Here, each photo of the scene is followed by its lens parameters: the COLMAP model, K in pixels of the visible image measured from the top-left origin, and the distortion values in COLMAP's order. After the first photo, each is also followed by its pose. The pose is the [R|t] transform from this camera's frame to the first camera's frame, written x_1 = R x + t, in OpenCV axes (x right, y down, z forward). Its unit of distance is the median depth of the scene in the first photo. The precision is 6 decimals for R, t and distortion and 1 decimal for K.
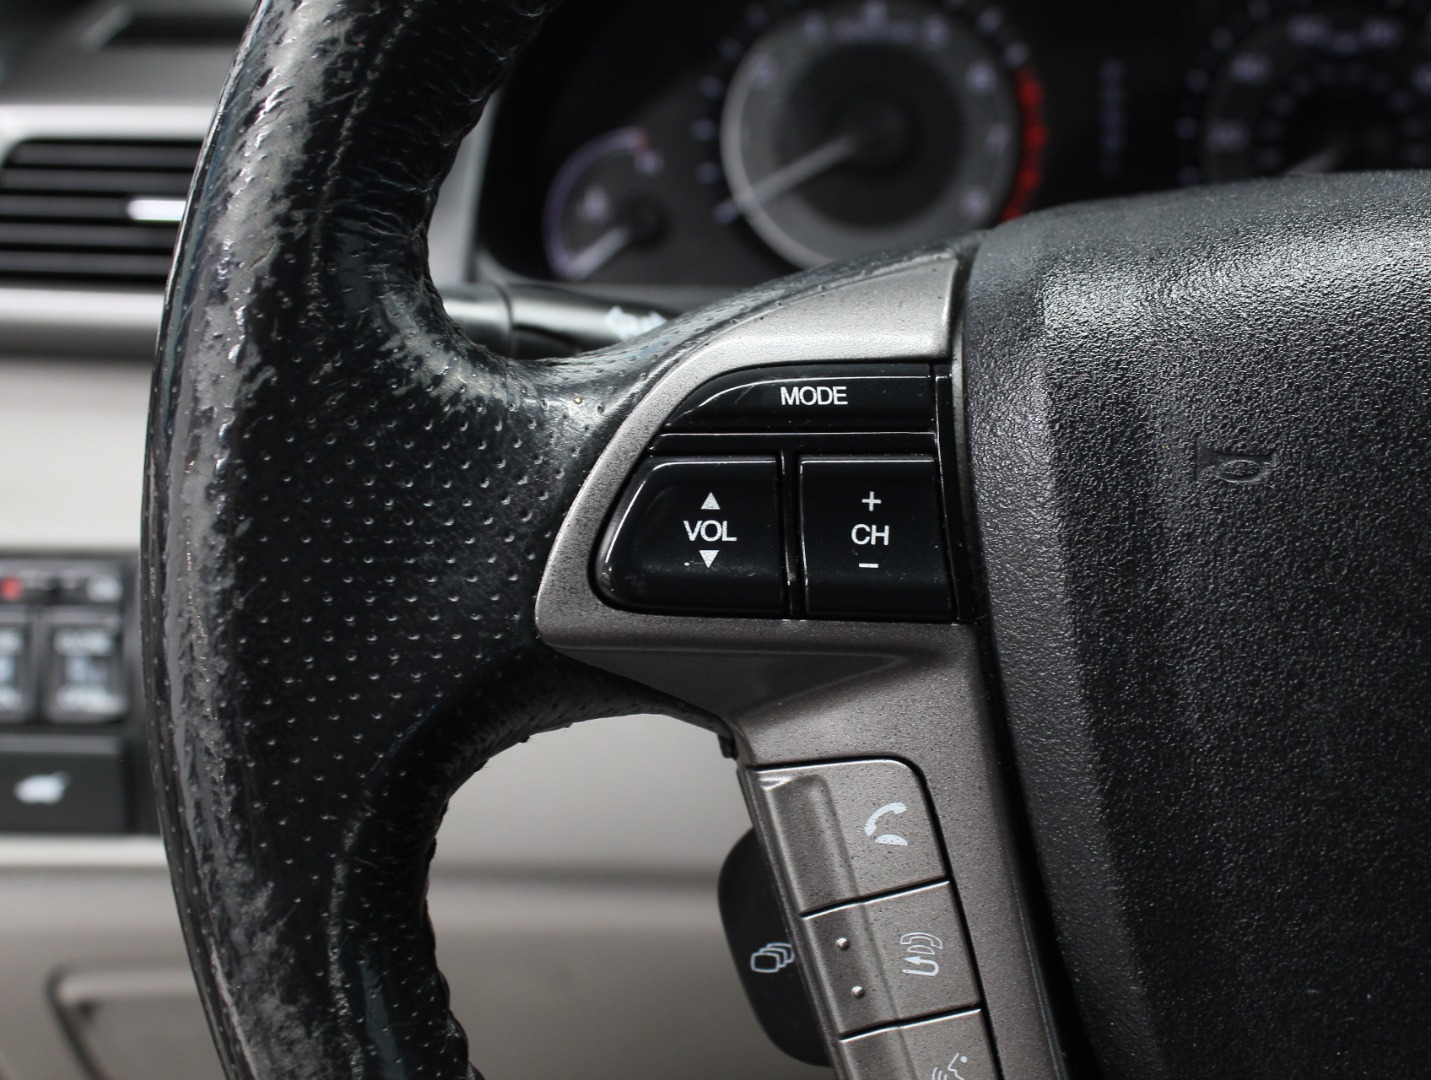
lens RADIAL K [[1913.3, 0, 715.5], [0, 1913.3, 540.0], [0, 0, 1]] dist [-0.094766, 0.115403]
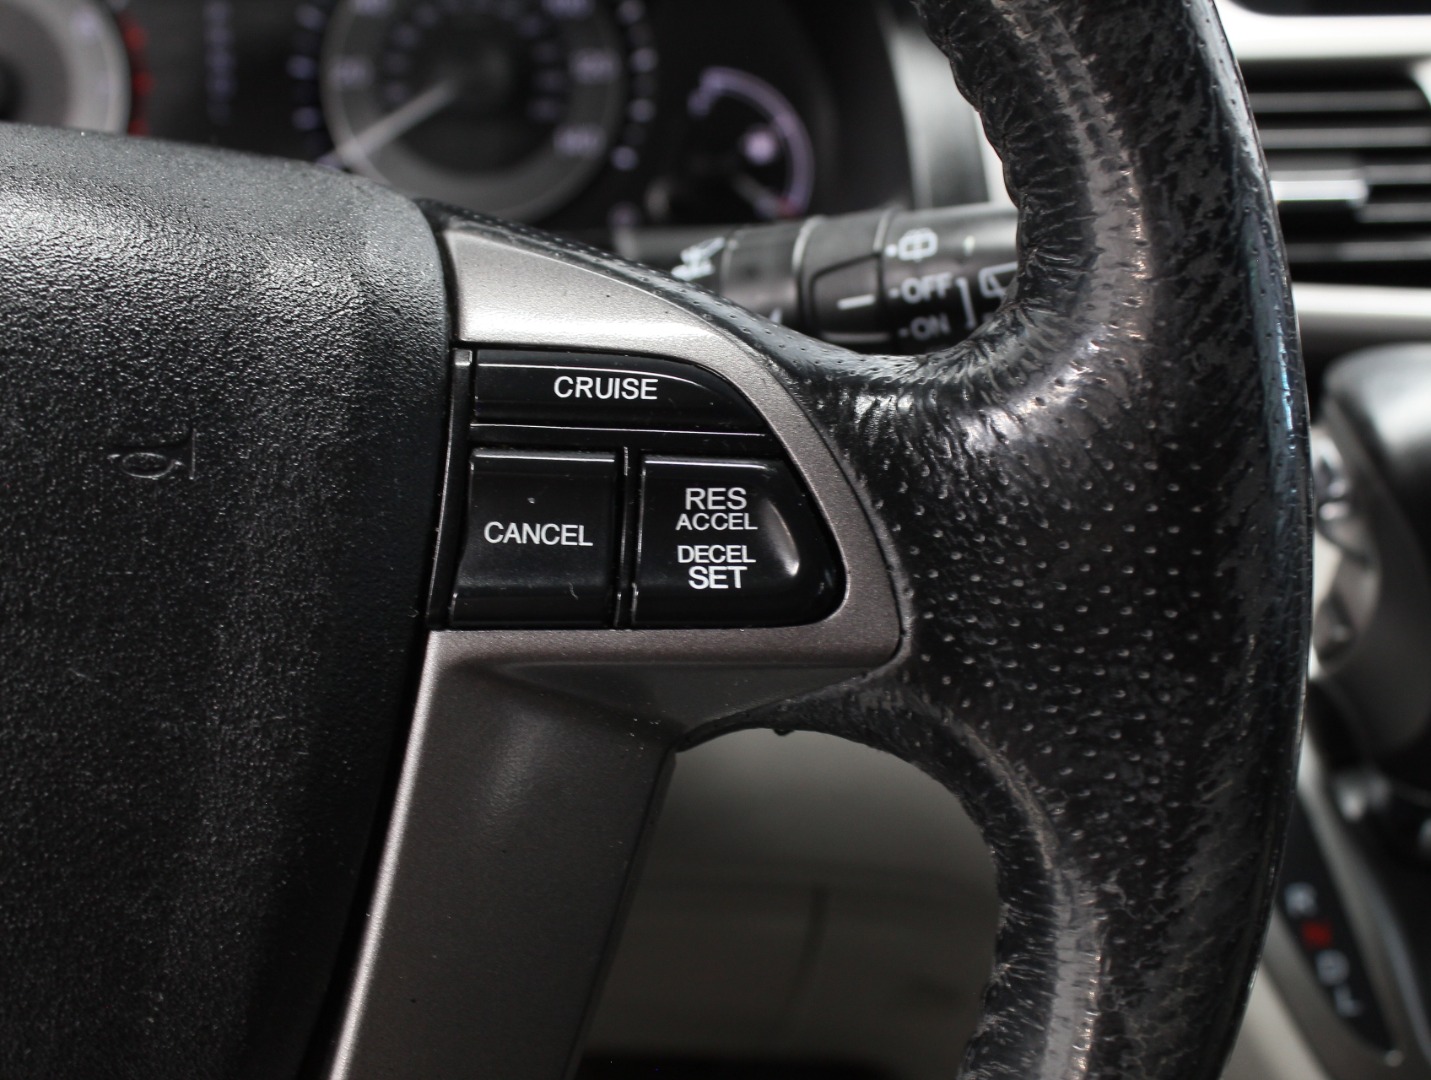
lens RADIAL K [[1913.3, 0, 715.5], [0, 1913.3, 540.0], [0, 0, 1]] dist [-0.094766, 0.115403]
pose [[0.995508, -0.046799, 0.082298, 0.887069], [0.044324, 0.998516, 0.031649, -0.001302], [-0.083657, -0.027859, 0.996105, 0.063893]]
